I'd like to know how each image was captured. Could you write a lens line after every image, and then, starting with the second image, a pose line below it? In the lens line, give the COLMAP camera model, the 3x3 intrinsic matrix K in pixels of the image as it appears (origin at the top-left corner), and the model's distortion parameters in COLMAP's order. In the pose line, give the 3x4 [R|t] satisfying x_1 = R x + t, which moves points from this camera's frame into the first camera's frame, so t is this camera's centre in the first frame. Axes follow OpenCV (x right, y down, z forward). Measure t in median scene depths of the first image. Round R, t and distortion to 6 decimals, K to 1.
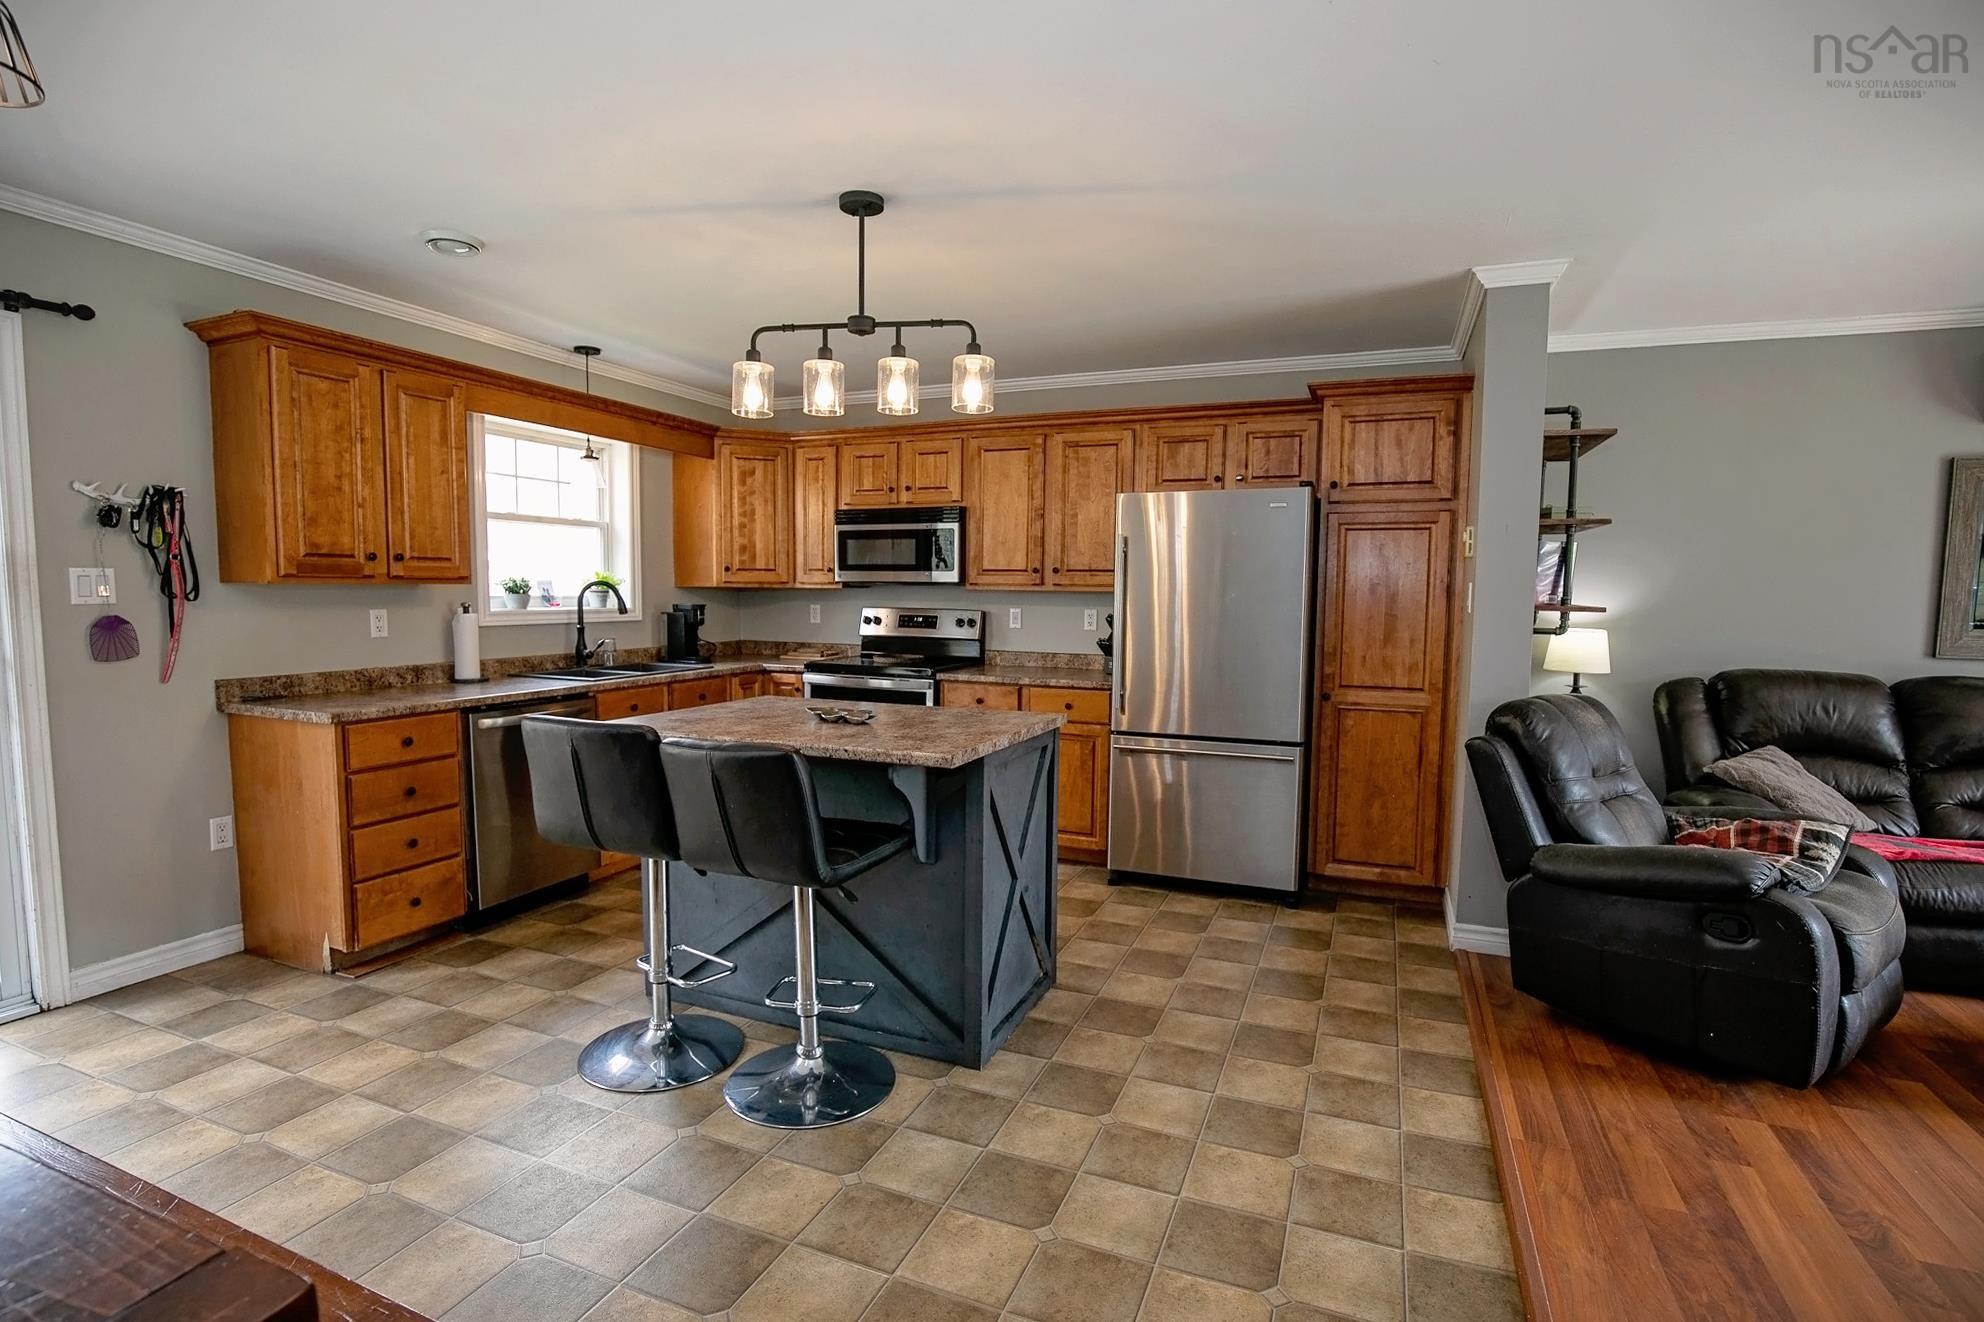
lens RADIAL K [[940.5, 0, 998.6], [0, 940.5, 664.6], [0, 0, 1]] dist [-0.020239, -0.000092]
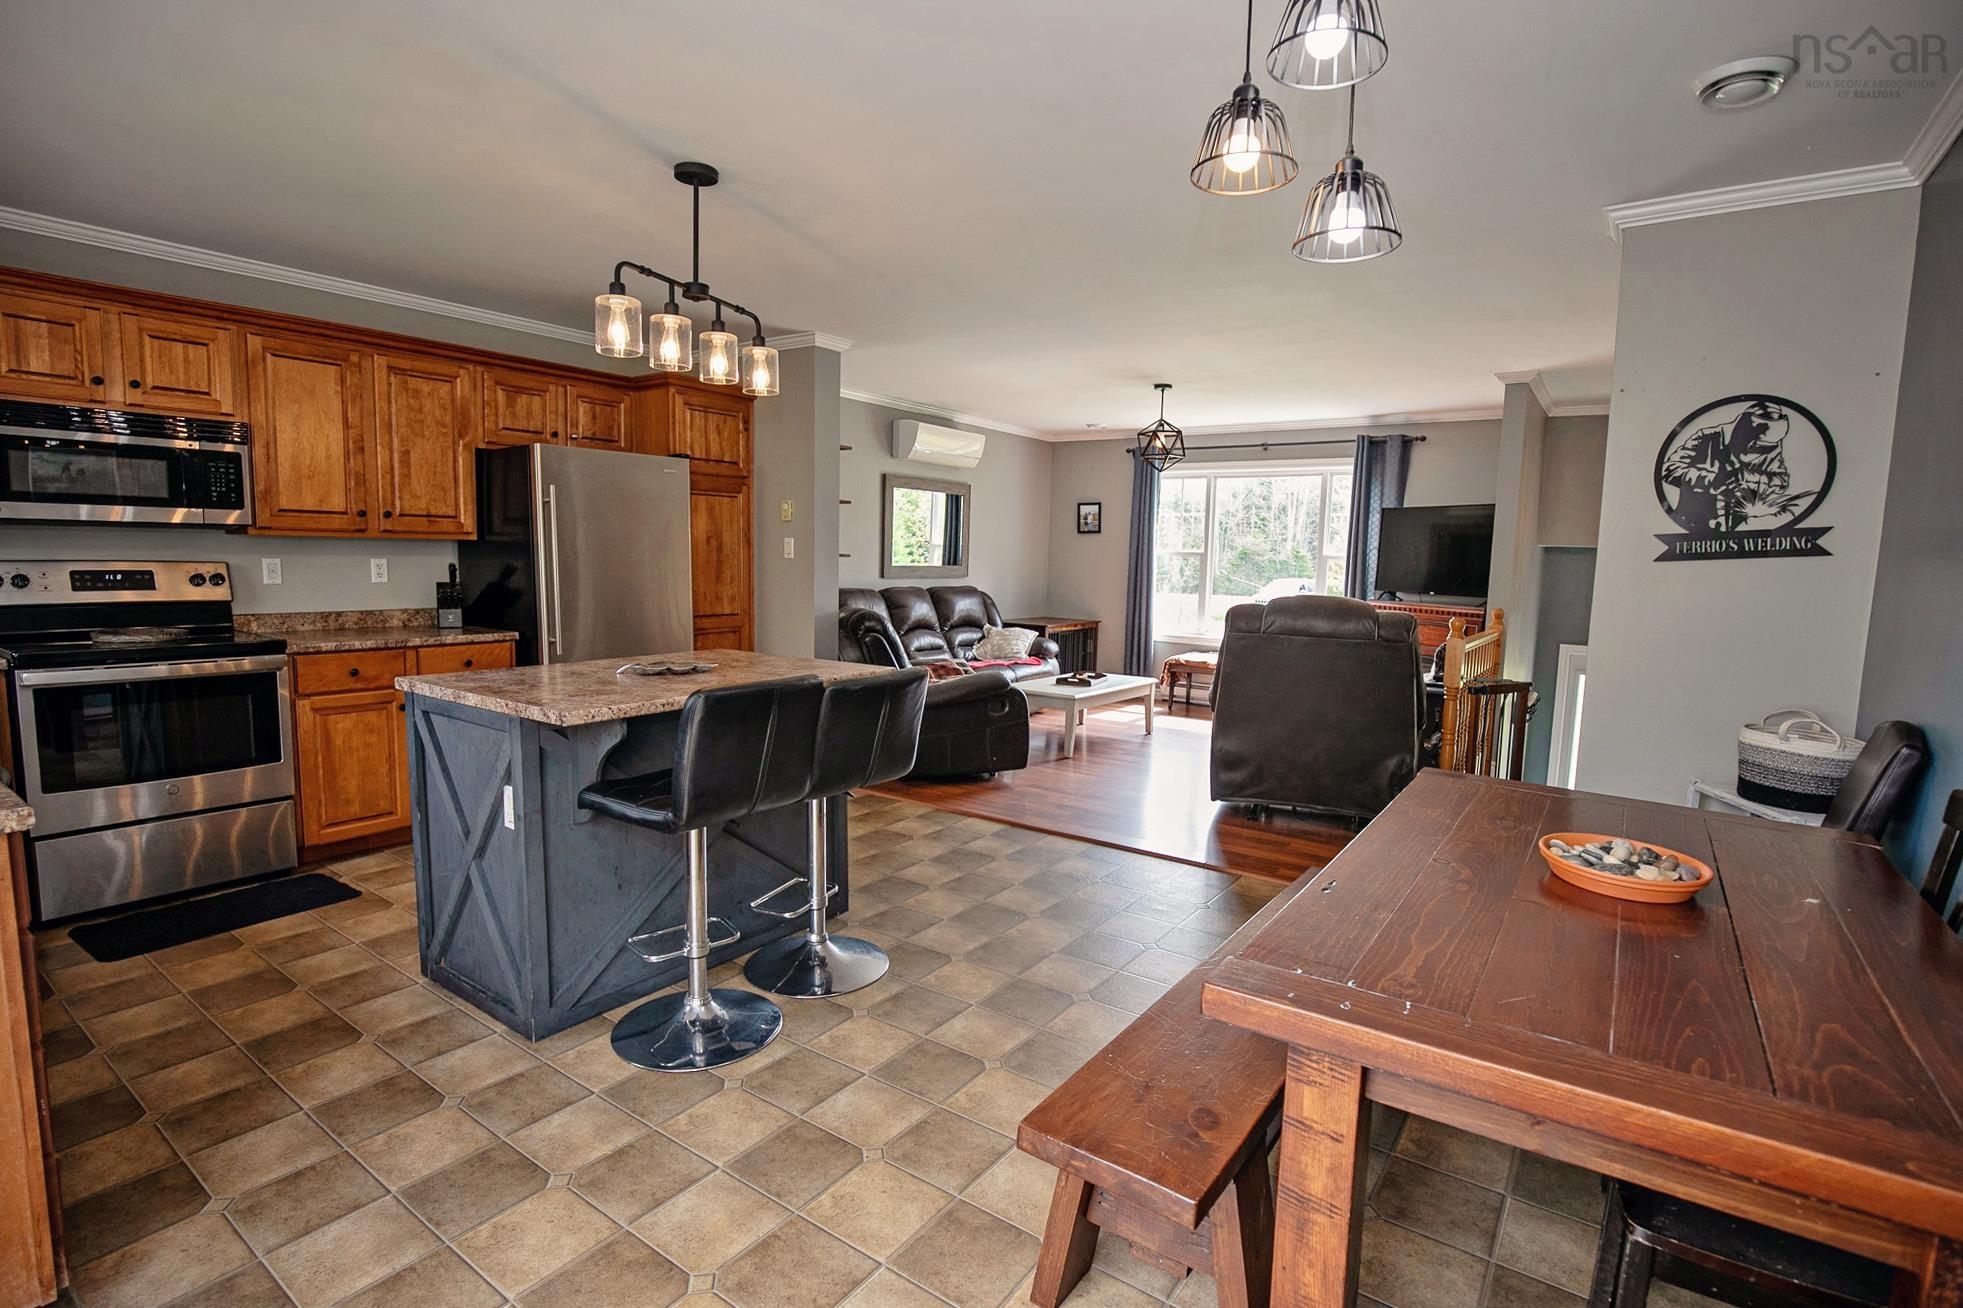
lens RADIAL K [[930.6, 0, 988.0], [0, 930.6, 657.5], [0, 0, 1]] dist [-0.020239, -0.000092]
pose [[0.225189, -0.115696, 0.967422, -0.819443], [0.056312, 0.992810, 0.105624, -0.034477], [-0.972687, 0.030692, 0.230085, 0.335385]]
